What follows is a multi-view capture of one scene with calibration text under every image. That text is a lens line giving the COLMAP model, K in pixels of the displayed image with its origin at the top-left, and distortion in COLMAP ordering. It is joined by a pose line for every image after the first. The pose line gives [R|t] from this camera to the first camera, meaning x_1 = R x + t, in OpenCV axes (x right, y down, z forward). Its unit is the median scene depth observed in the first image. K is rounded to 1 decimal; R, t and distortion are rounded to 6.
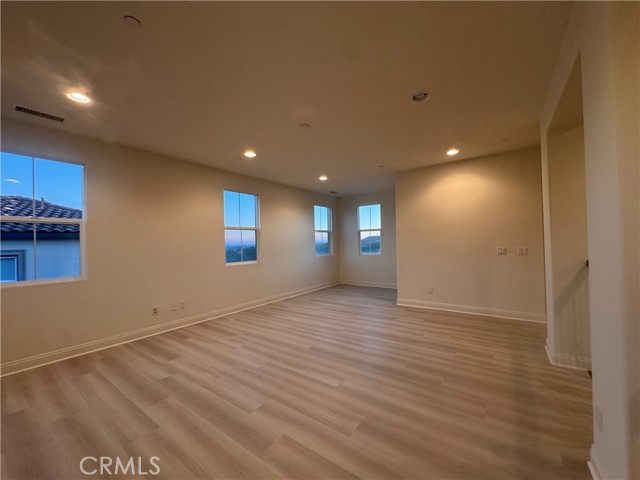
lens RADIAL K [[257.7, 0, 322.0], [0, 257.7, 238.3], [0, 0, 1]] dist [0.002735, -0.001283]
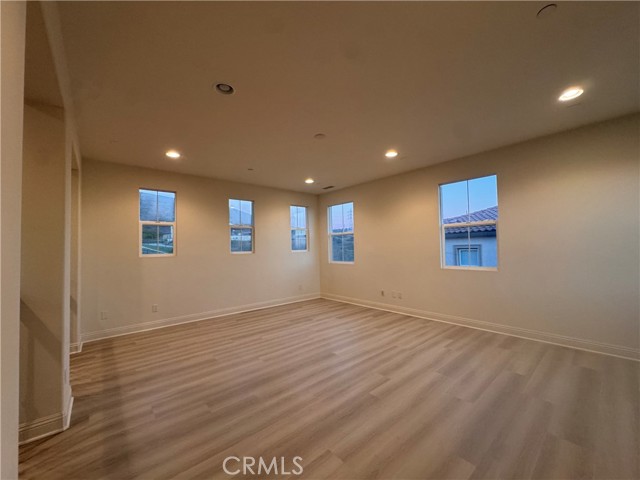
lens RADIAL K [[257.7, 0, 320.0], [0, 257.7, 239.3], [0, 0, 1]] dist [0.002735, -0.001283]
pose [[-0.233171, -0.002135, -0.972433, 0.838047], [0.042383, 0.999025, -0.012356, -0.003189], [0.971512, -0.044096, -0.232853, 1.081132]]
